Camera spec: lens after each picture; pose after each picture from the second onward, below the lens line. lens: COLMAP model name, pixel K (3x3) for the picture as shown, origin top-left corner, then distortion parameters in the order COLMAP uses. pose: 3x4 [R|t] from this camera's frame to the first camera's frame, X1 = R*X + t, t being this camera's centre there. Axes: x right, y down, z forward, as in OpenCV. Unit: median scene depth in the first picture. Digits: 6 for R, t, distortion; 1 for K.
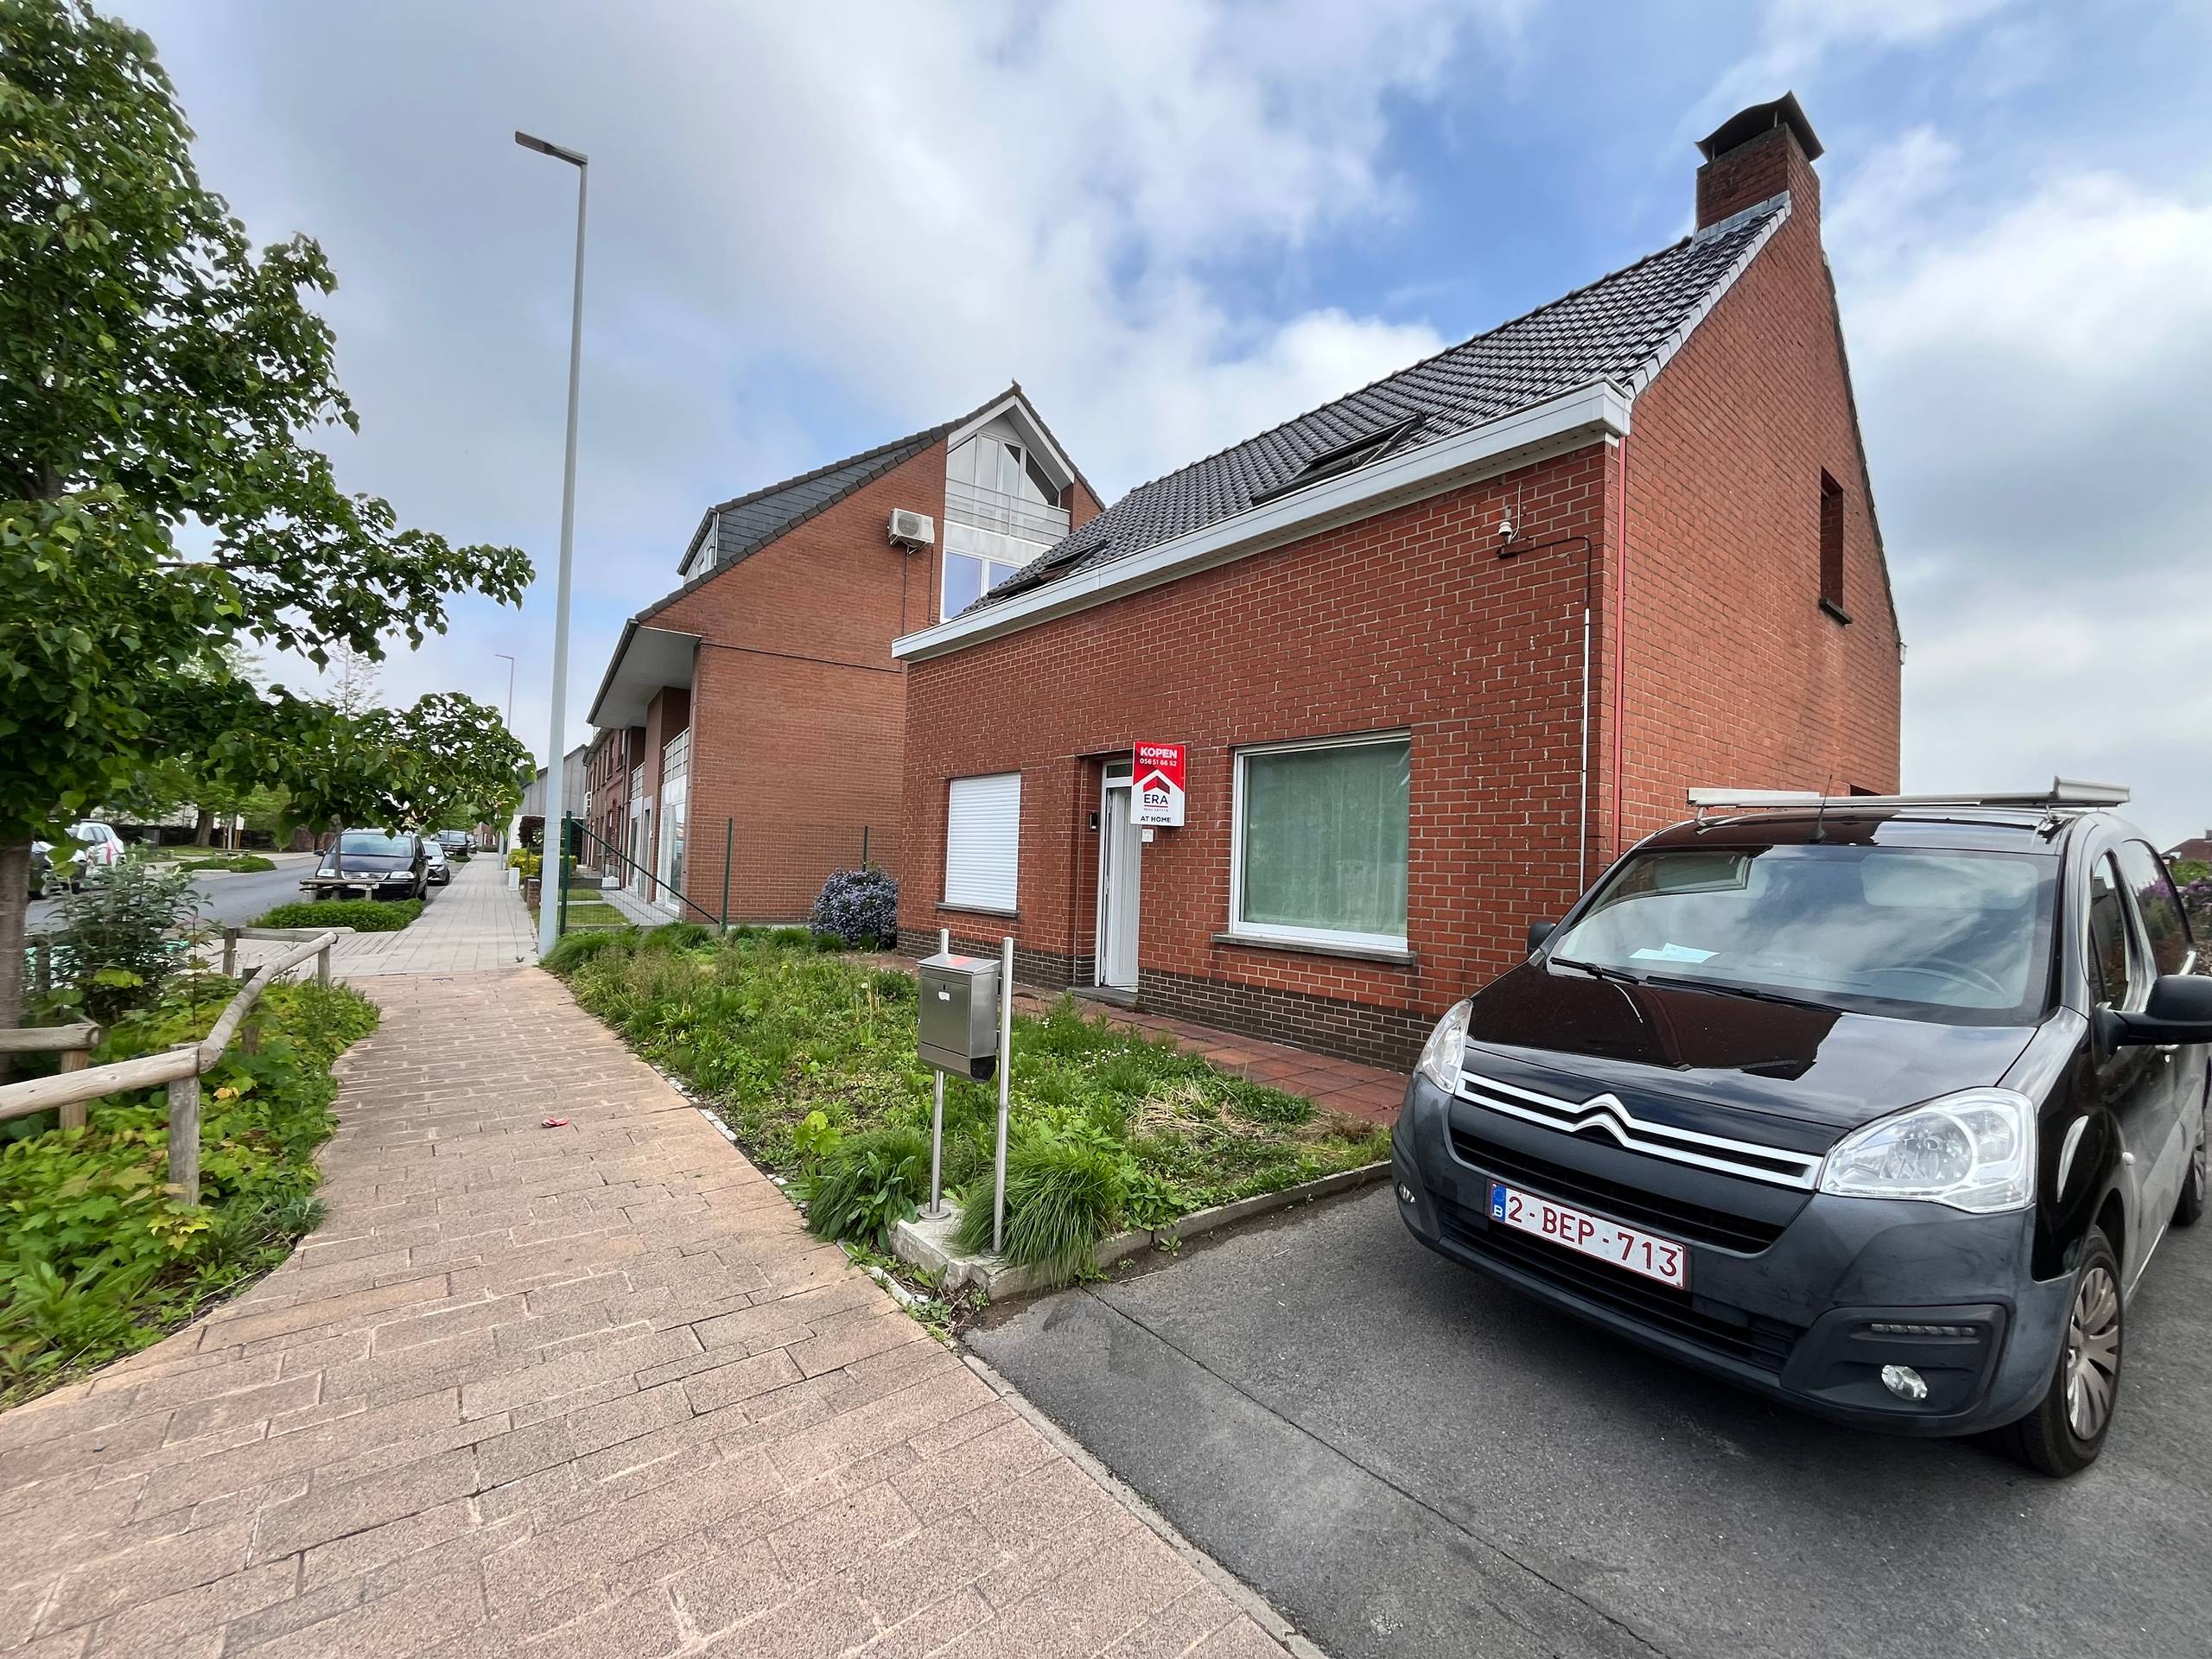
lens RADIAL K [[908.5, 0, 1082.5], [0, 908.5, 825.6], [0, 0, 1]] dist [-0.000281, -0.000111]
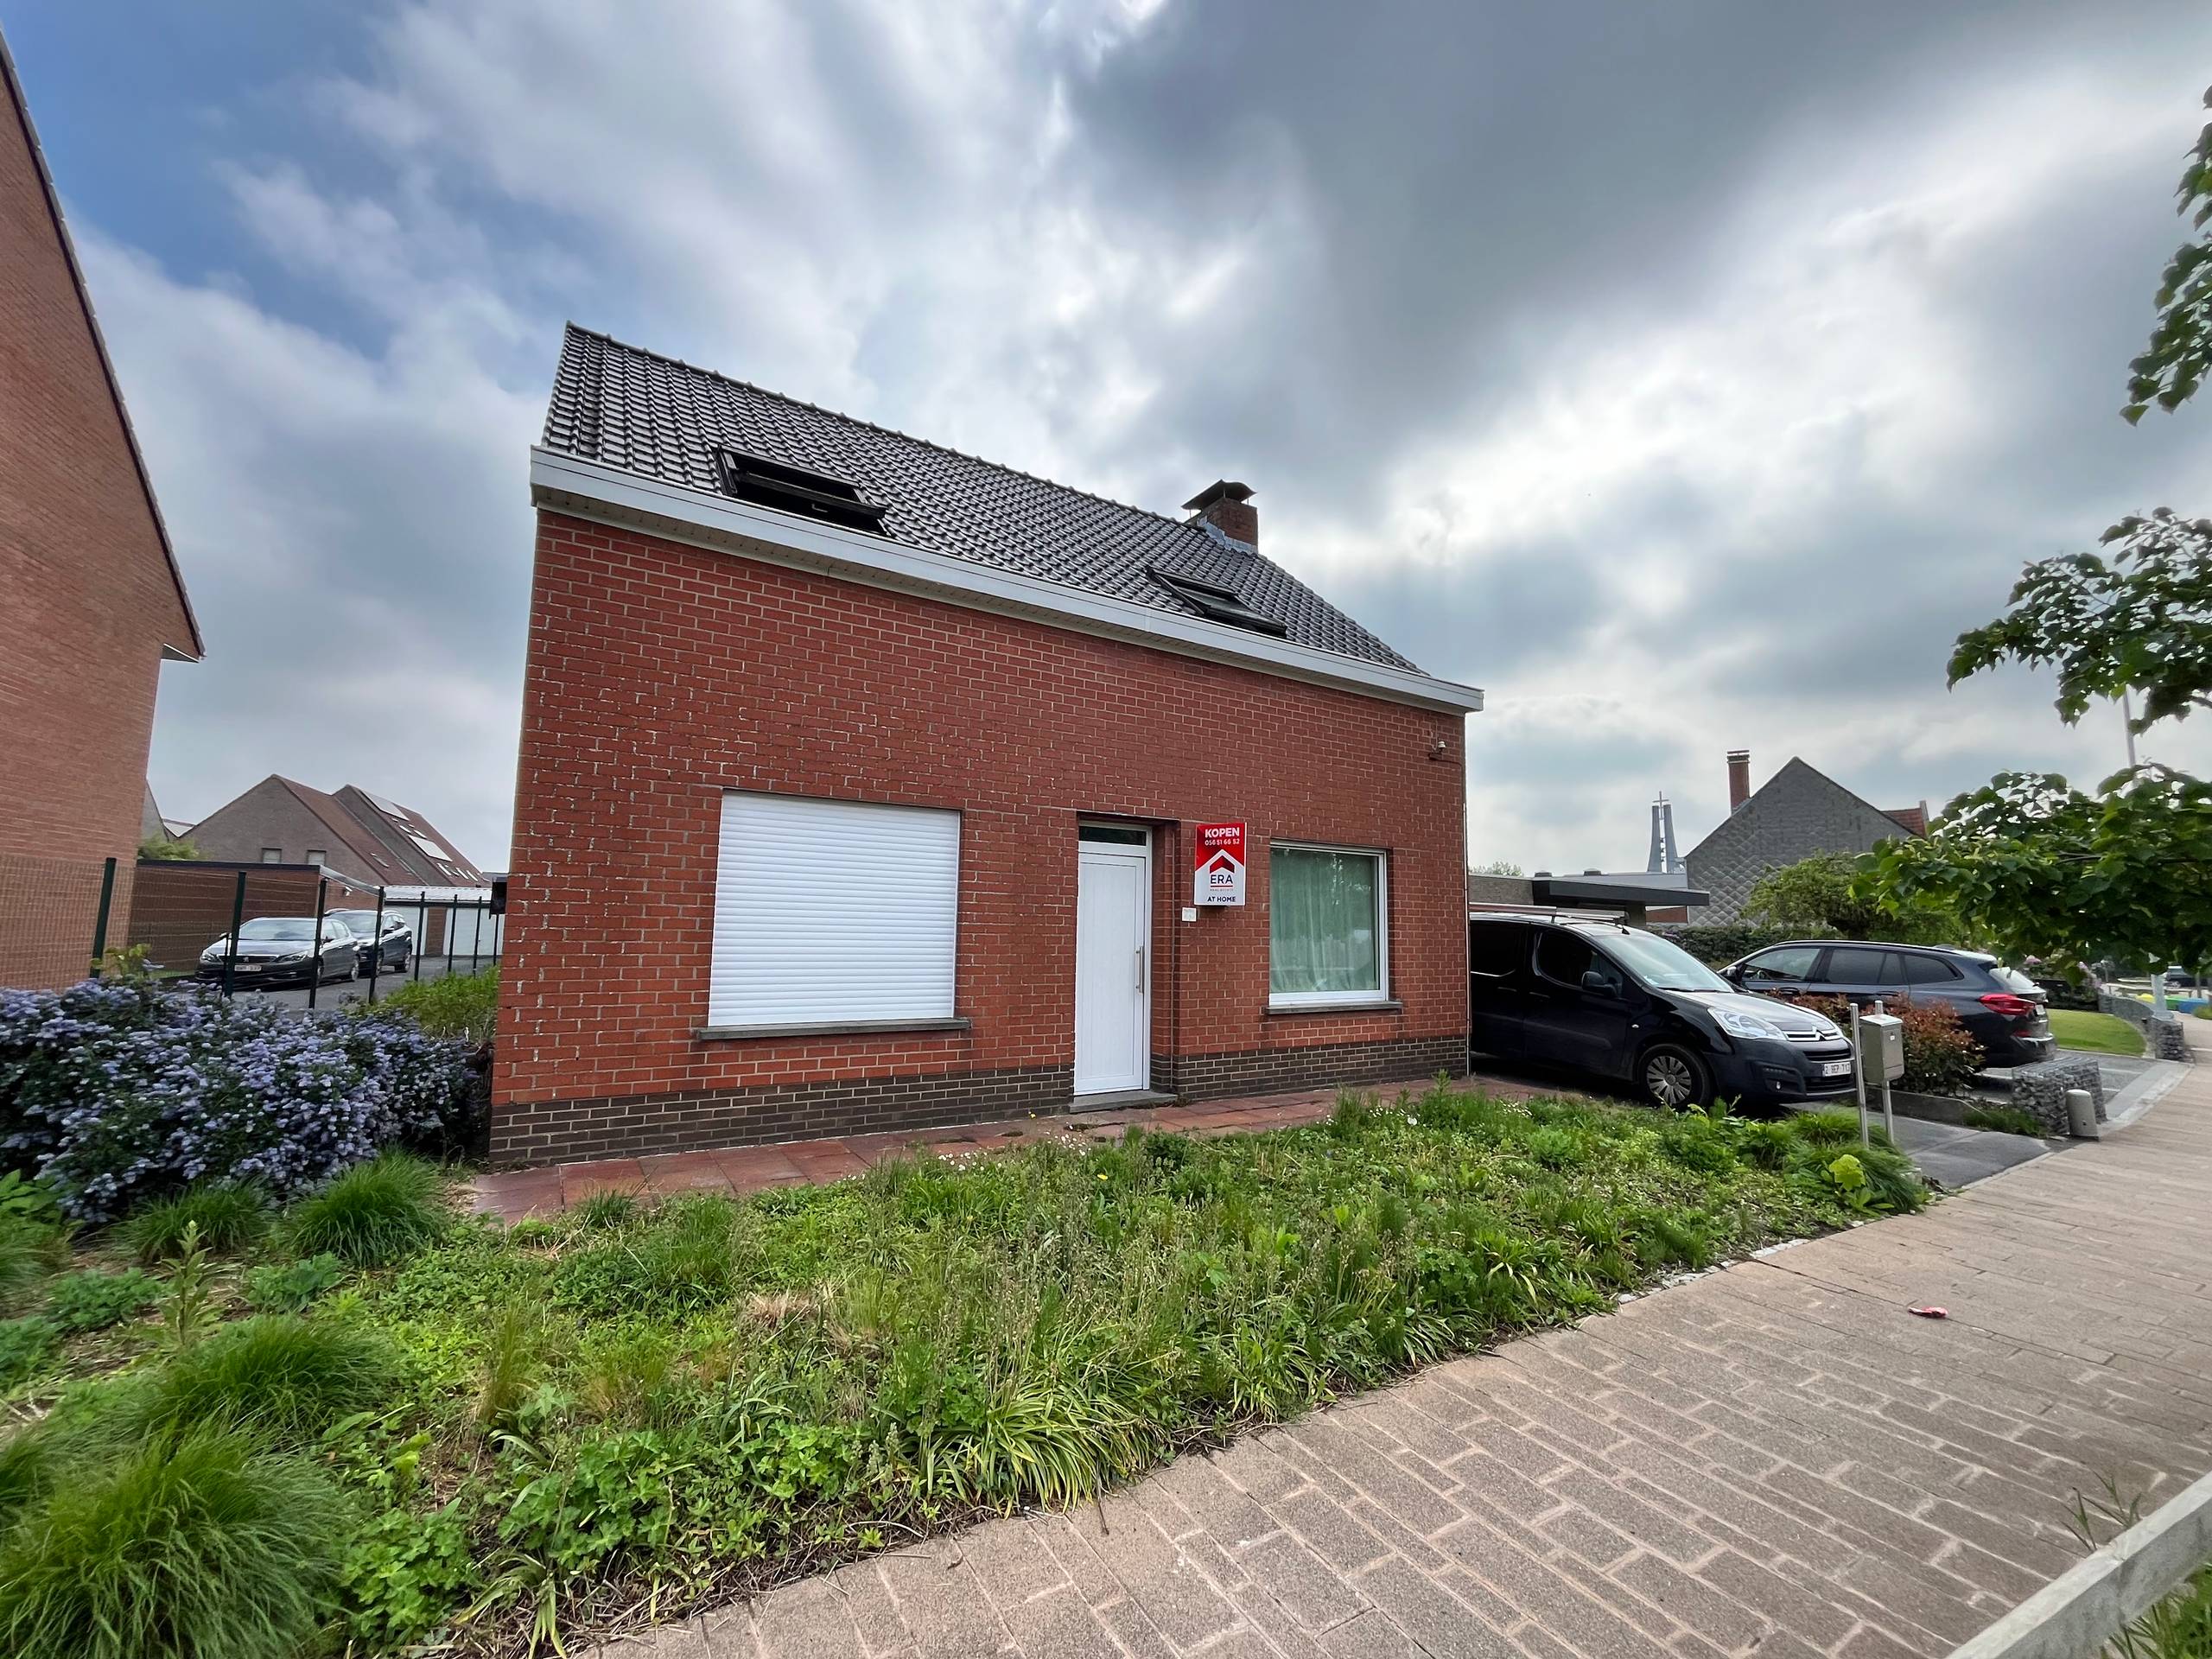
lens RADIAL K [[906.8, 0, 1106.0], [0, 906.8, 829.5], [0, 0, 1]] dist [-0.003048, -0.000689]
pose [[0.099807, 0.079263, 0.991845, -1.022656], [-0.055761, 0.995701, -0.073961, -0.002884], [-0.993443, -0.047924, 0.103798, 1.141914]]
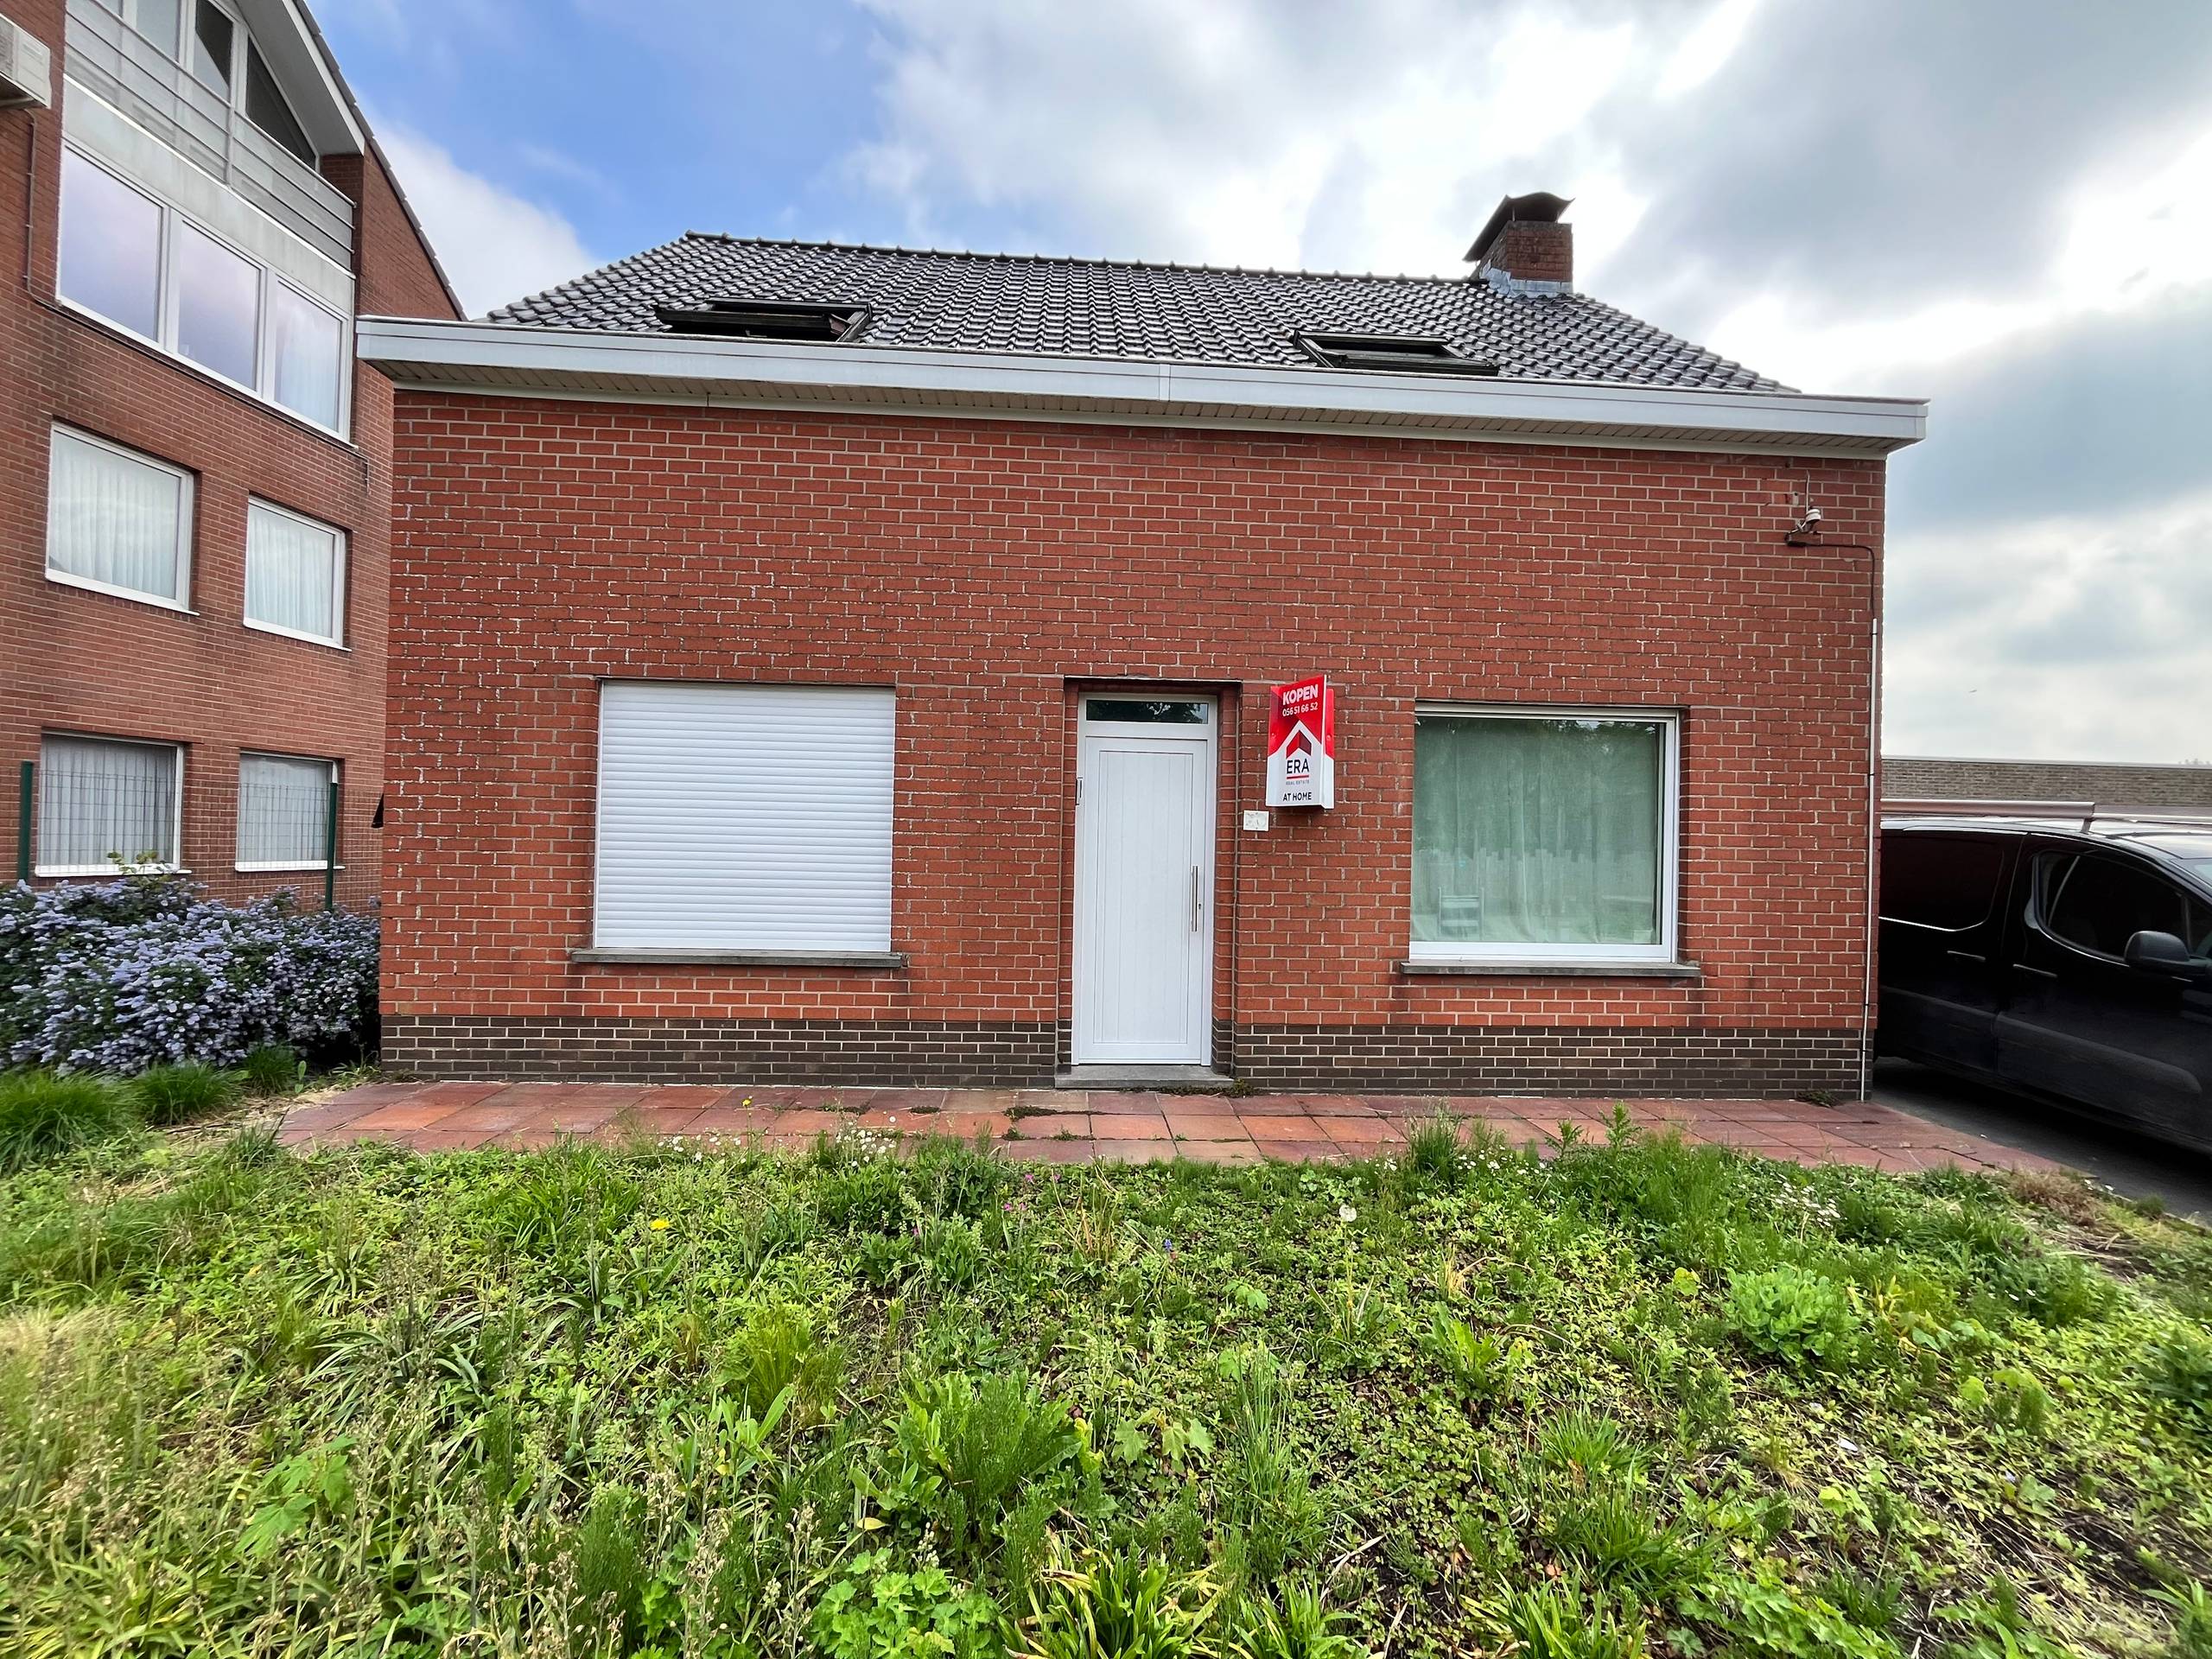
lens RADIAL K [[906.8, 0, 1106.0], [0, 906.8, 829.5], [0, 0, 1]] dist [-0.003048, -0.000689]
pose [[0.574729, -0.009936, 0.818283, -0.594894], [-0.035820, 0.998663, 0.037285, -0.003197], [-0.817559, -0.050739, 0.573604, 0.825473]]
